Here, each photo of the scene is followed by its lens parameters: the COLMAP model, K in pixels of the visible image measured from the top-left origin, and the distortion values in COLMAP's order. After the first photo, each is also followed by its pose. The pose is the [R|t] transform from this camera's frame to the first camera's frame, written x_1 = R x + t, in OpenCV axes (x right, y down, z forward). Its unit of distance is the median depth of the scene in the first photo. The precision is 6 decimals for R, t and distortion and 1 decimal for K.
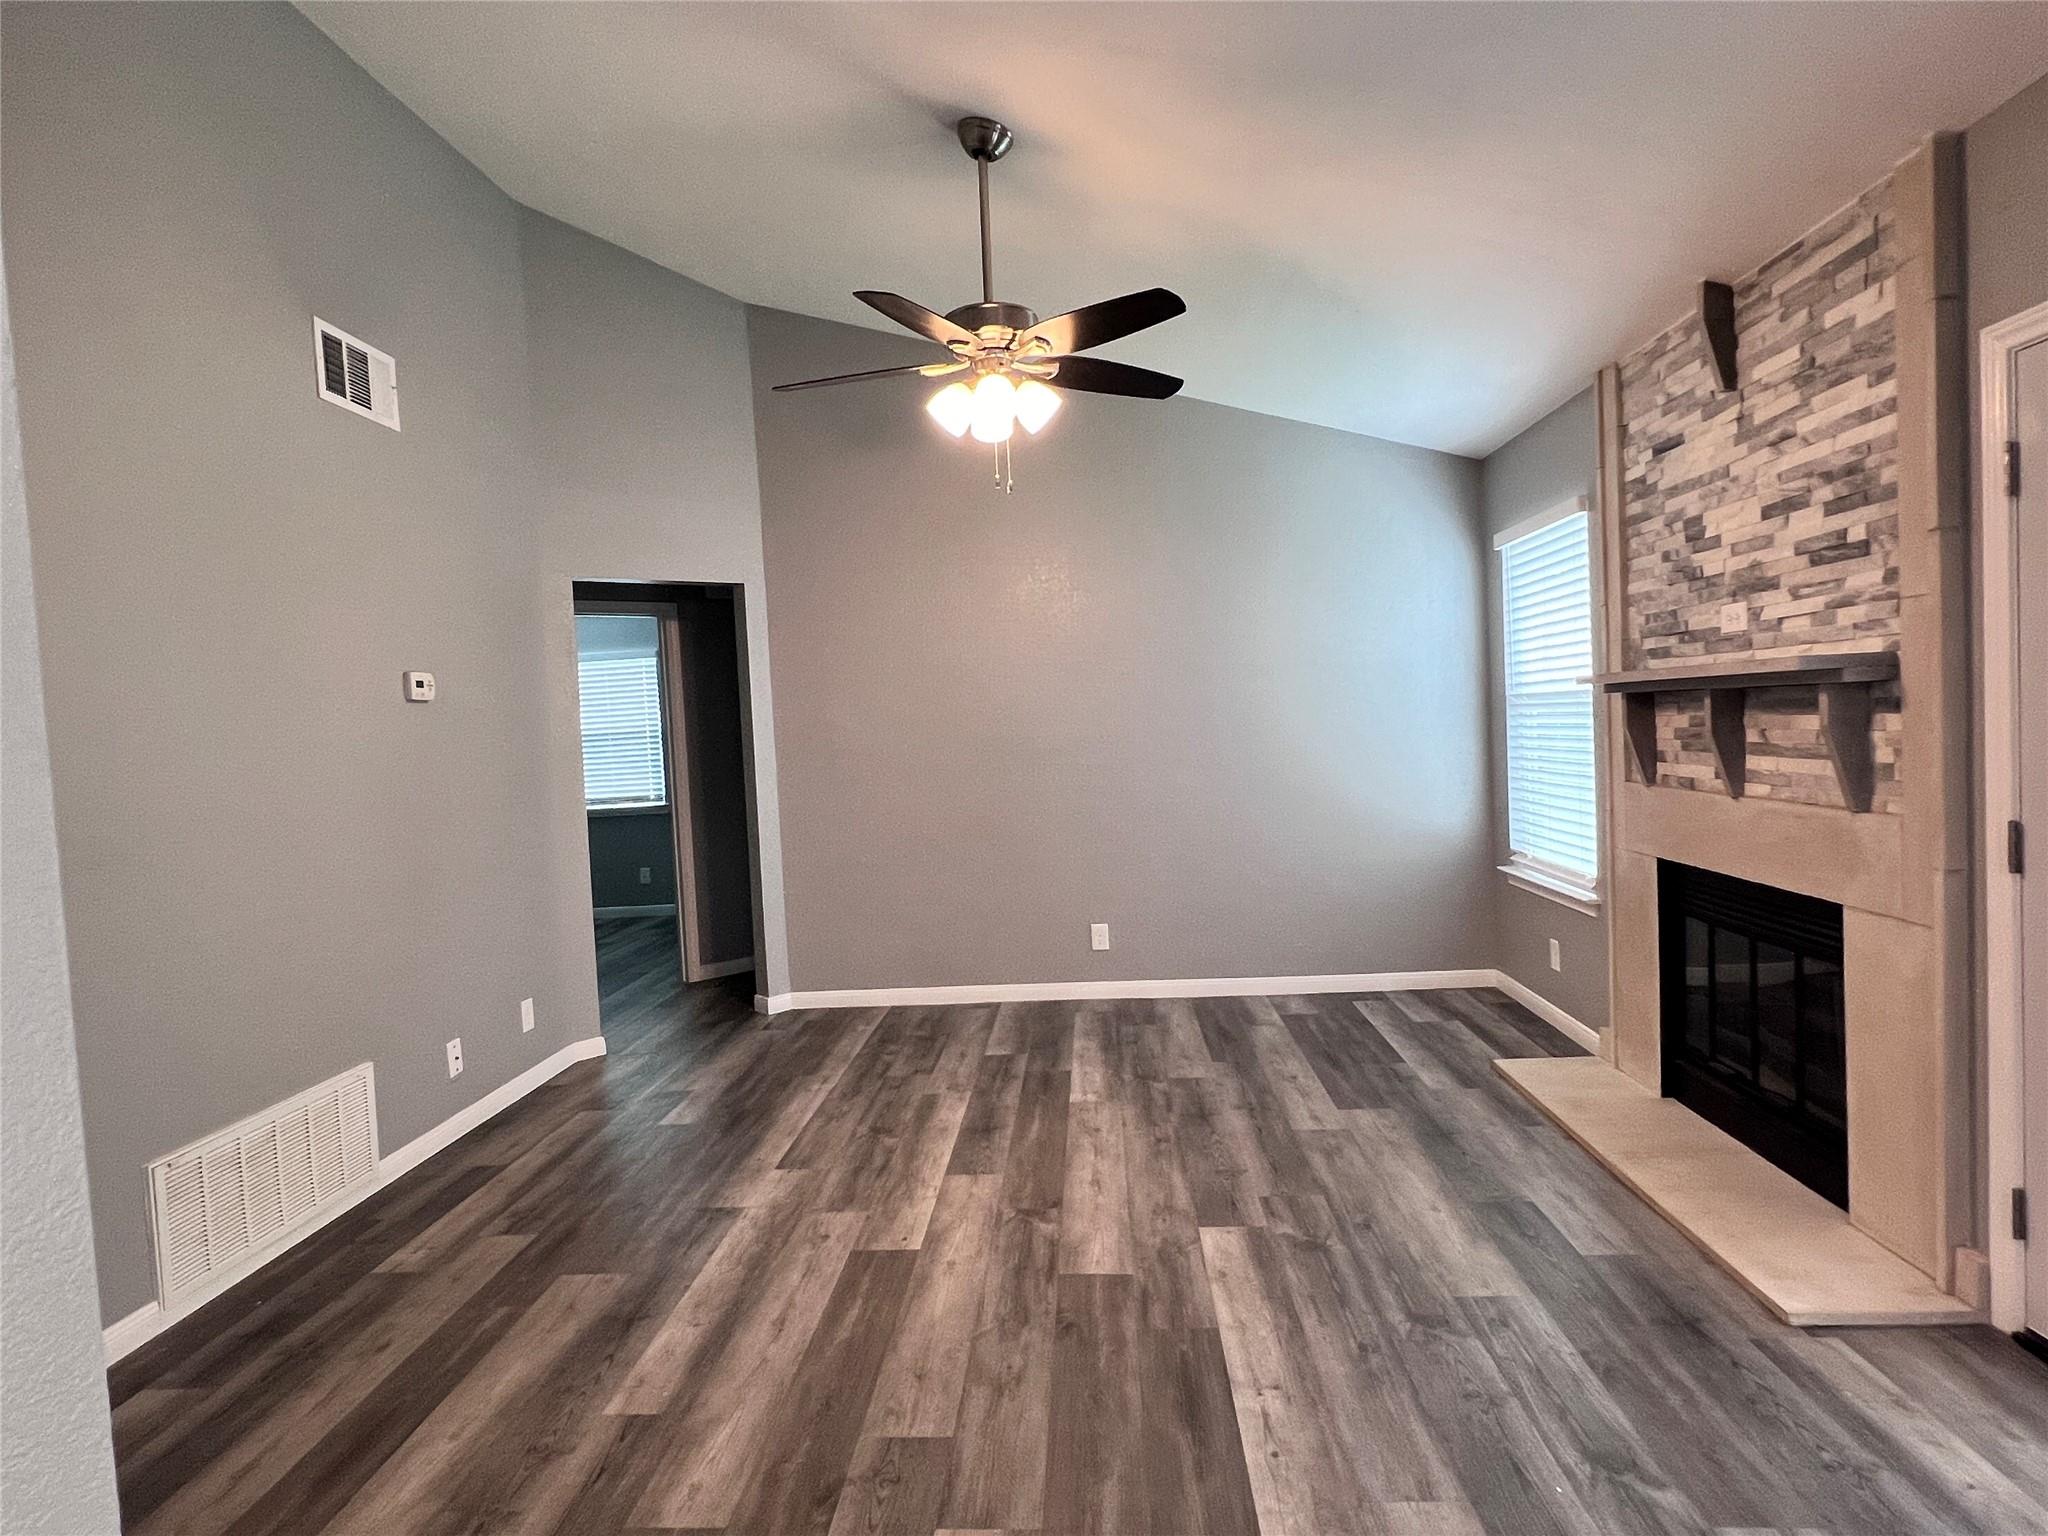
lens RADIAL K [[1119.4, 0, 1025.0], [0, 1119.4, 773.4], [0, 0, 1]] dist [-0.010537, -0.003001]
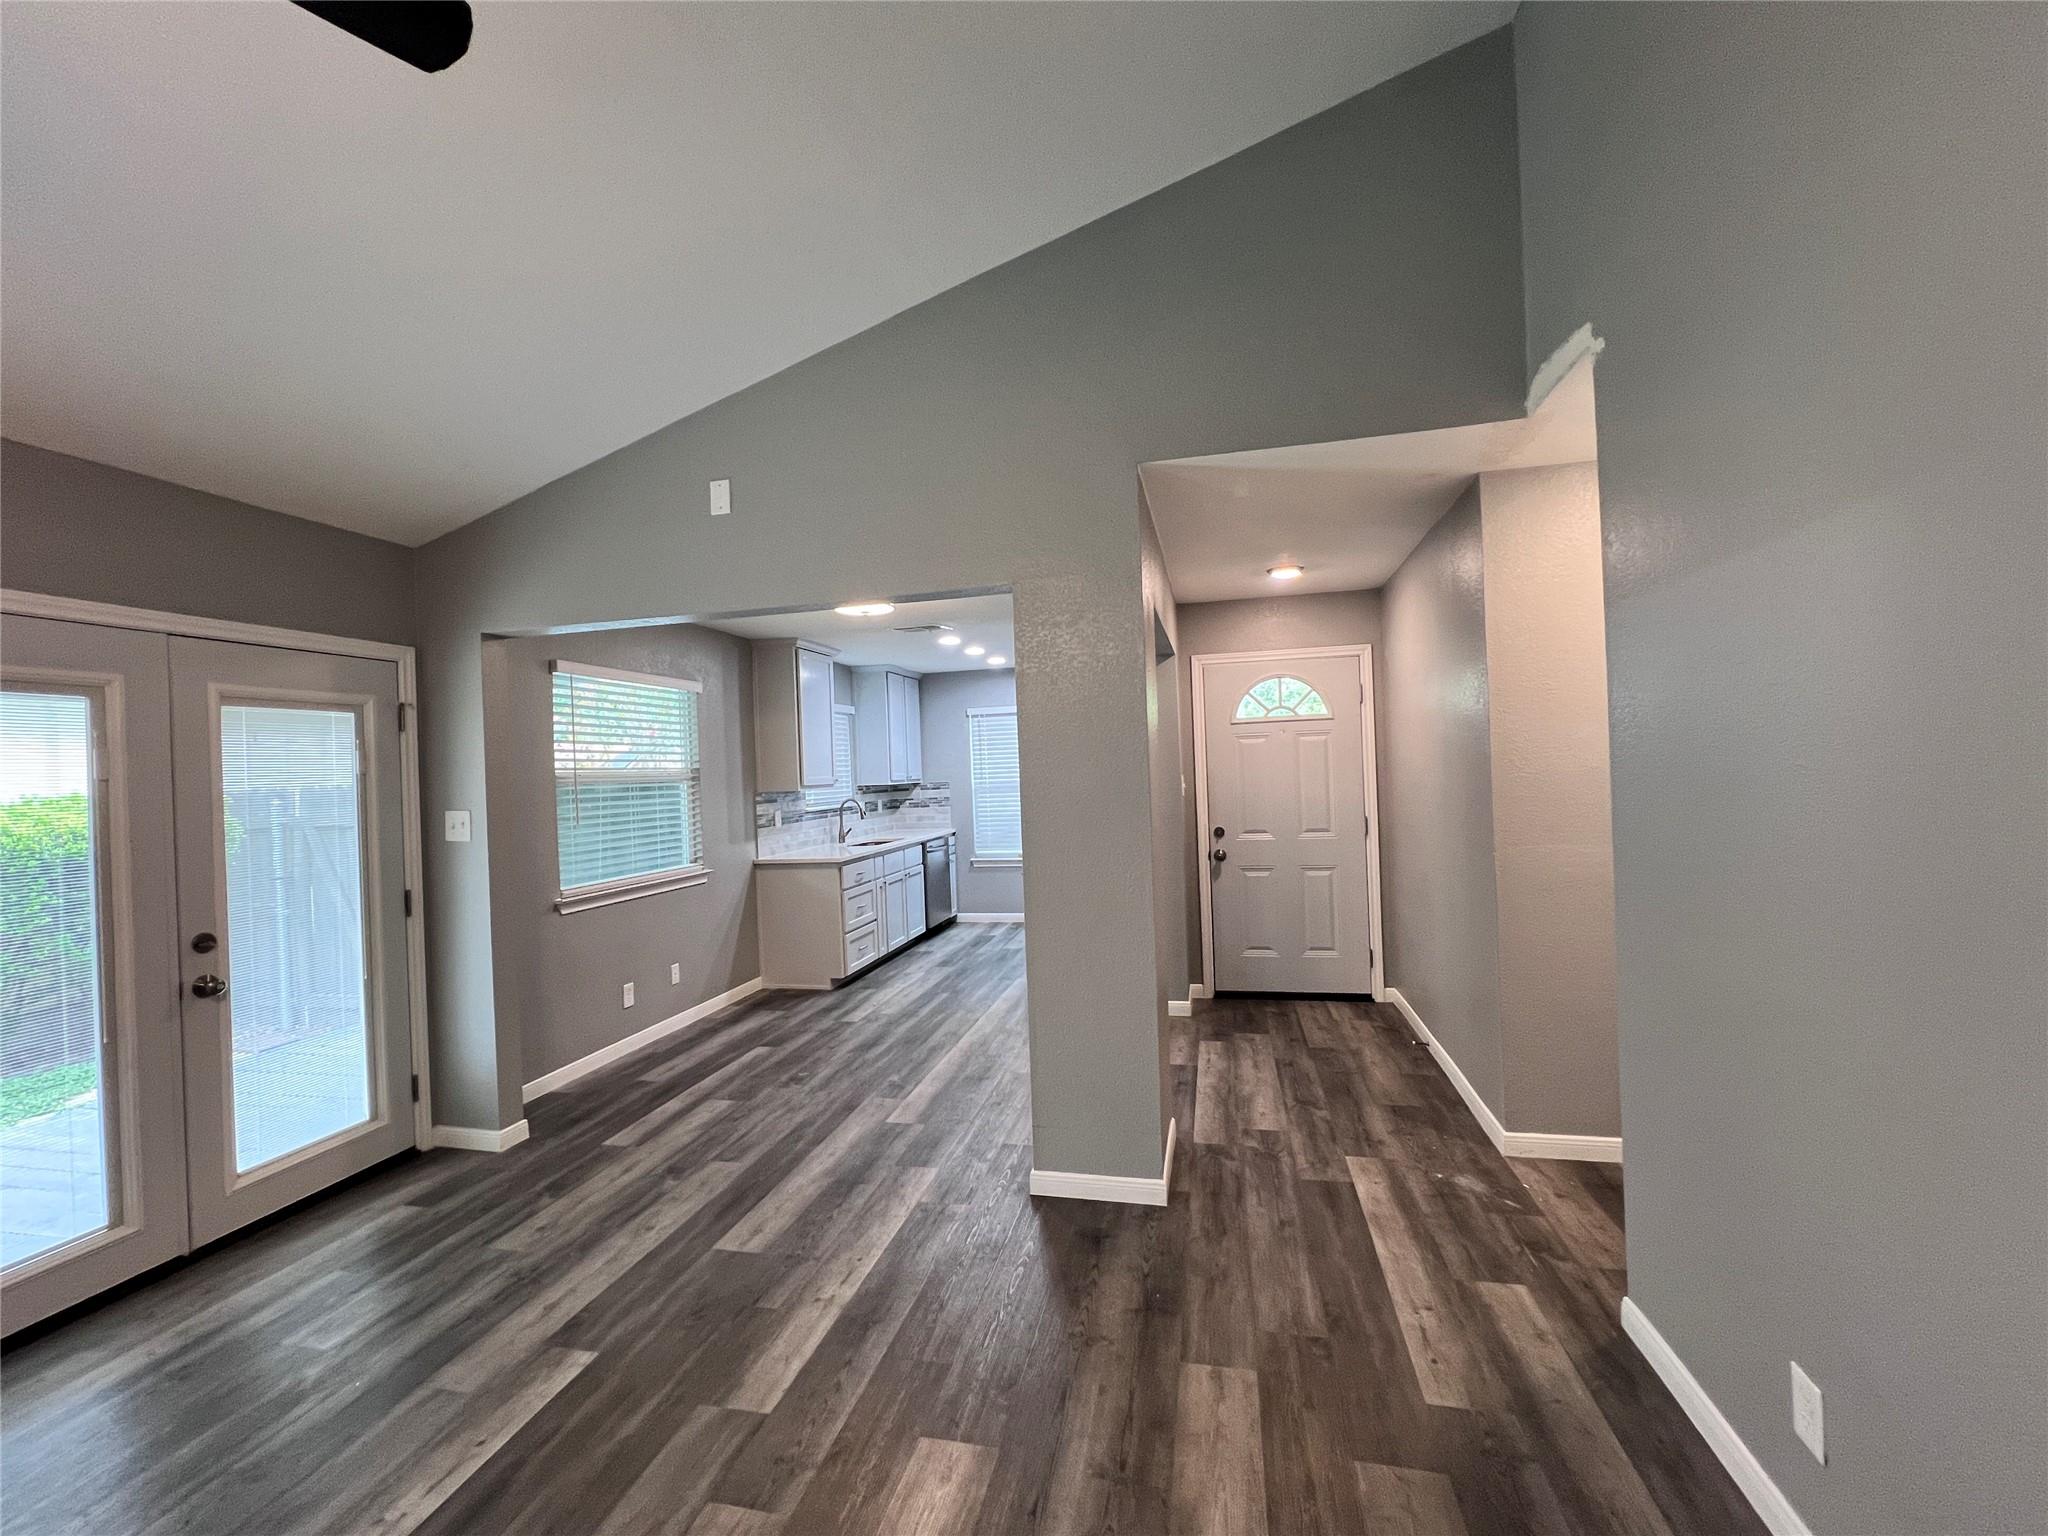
lens RADIAL K [[824.7, 0, 1023.7], [0, 824.7, 772.6], [0, 0, 1]] dist [-0.002336, 0.000040]
pose [[-0.982809, 0.090431, 0.160961, -0.368776], [0.097681, 0.994504, 0.037697, -0.057713], [-0.156667, 0.052772, -0.986241, 1.142398]]
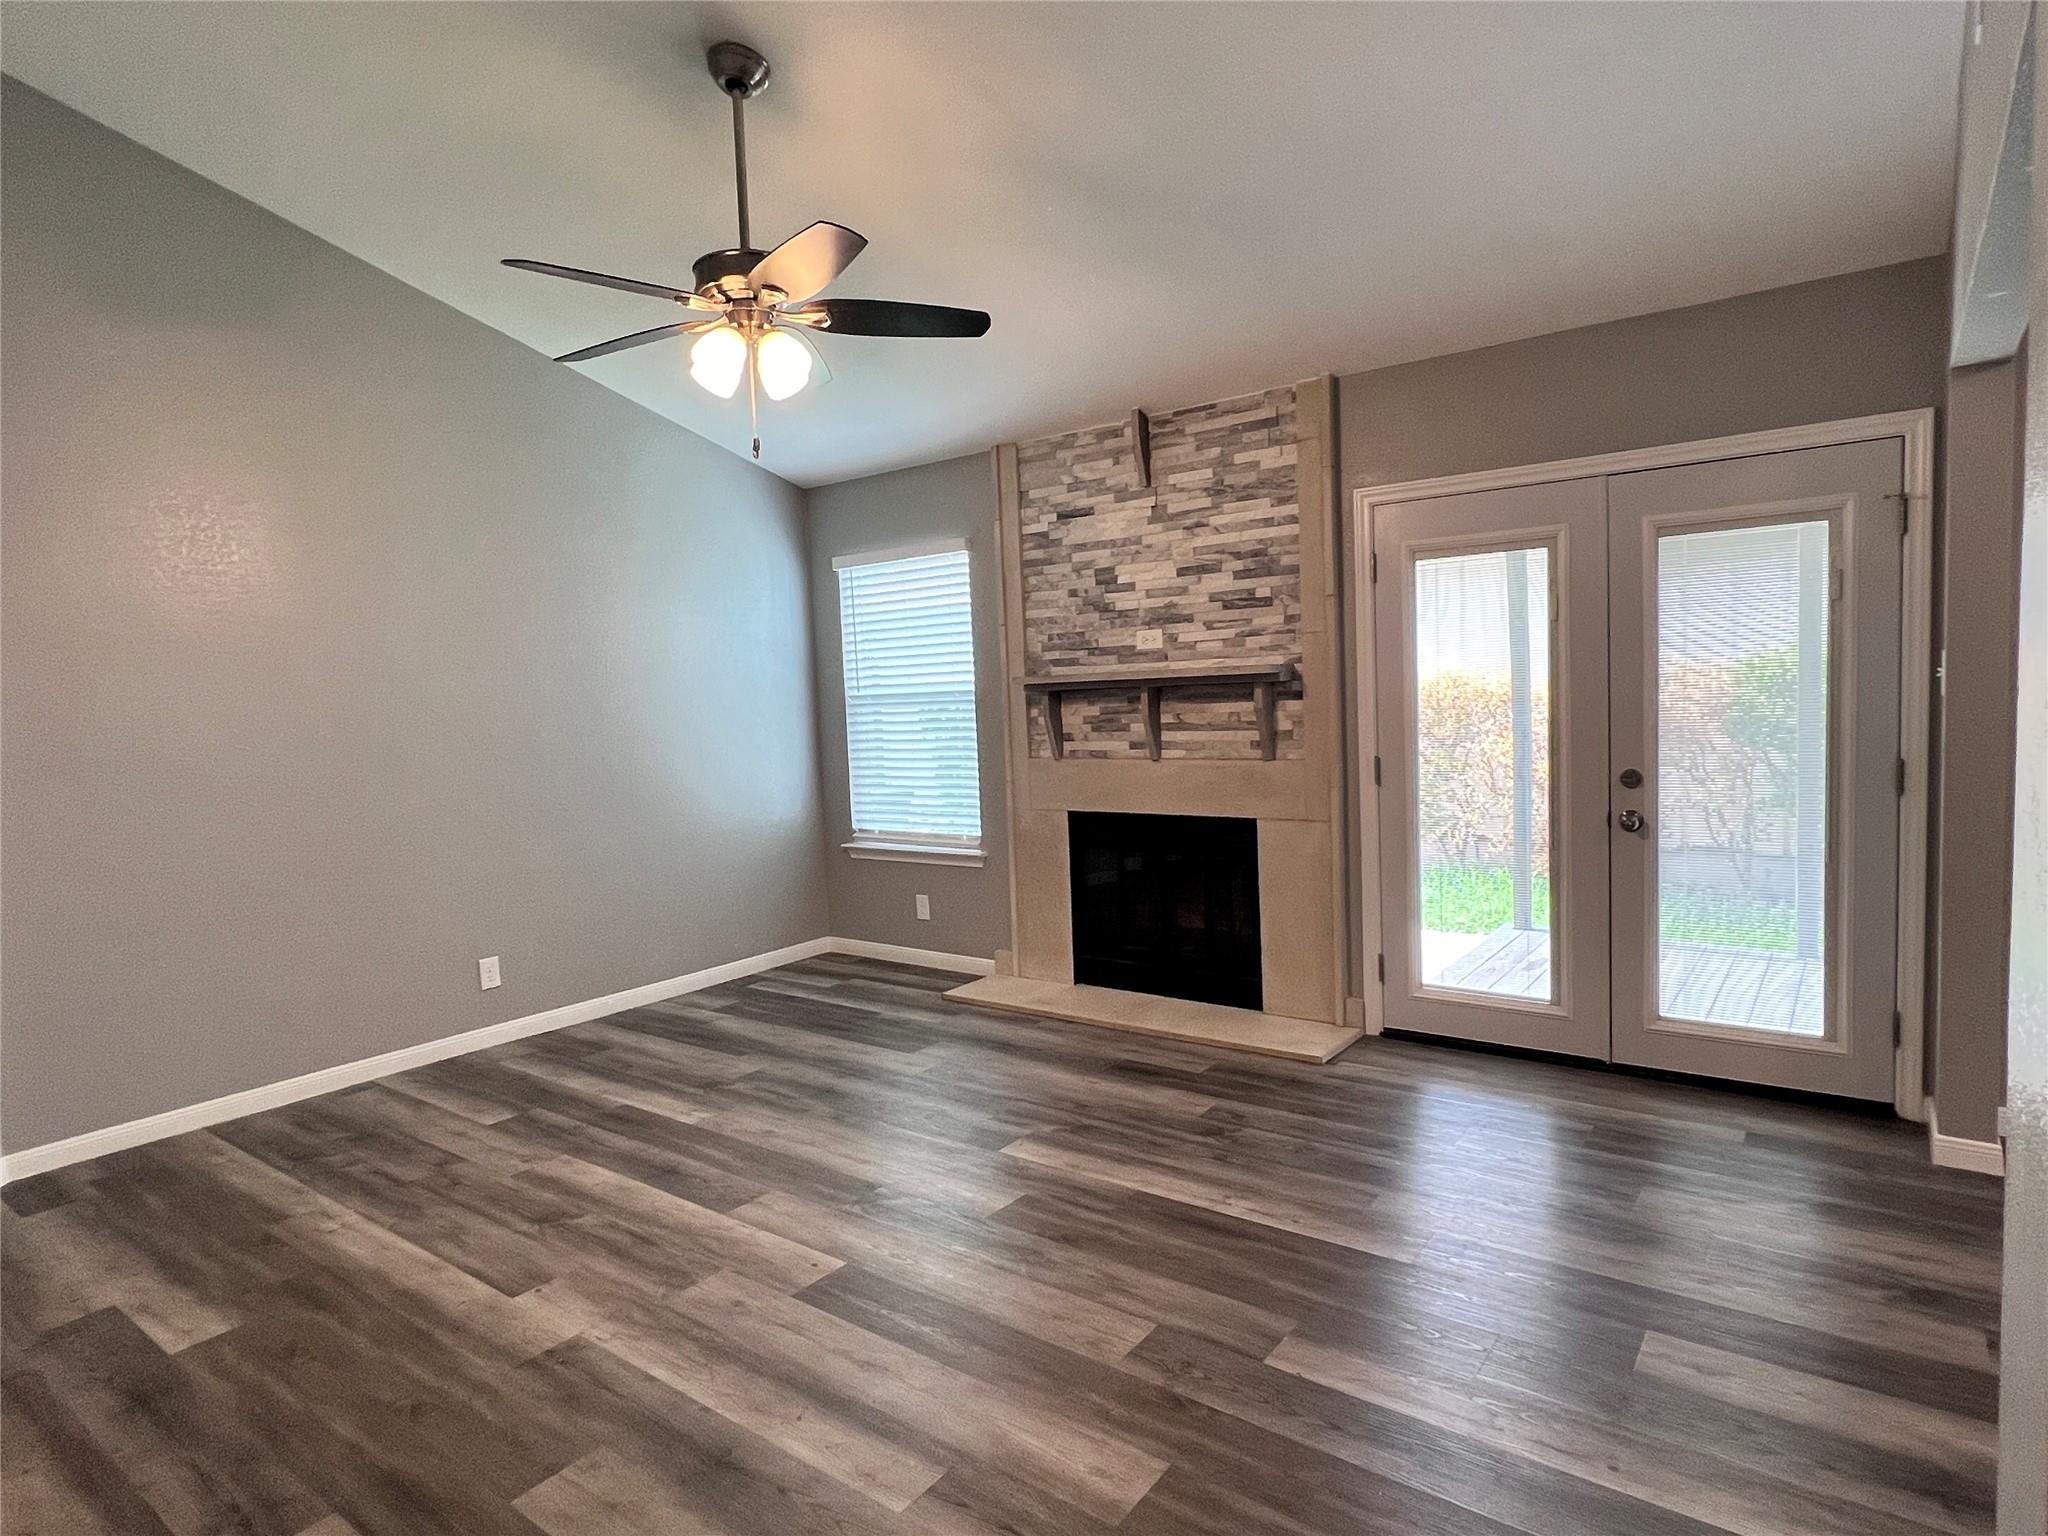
lens RADIAL K [[1134.8, 0, 1026.0], [0, 1134.8, 771.5], [0, 0, 1]] dist [-0.003232, -0.002309]
pose [[0.547556, -0.032337, 0.836144, -0.727202], [0.052929, 0.998590, 0.003958, 0.021324], [-0.835094, 0.042089, 0.548496, 0.317190]]
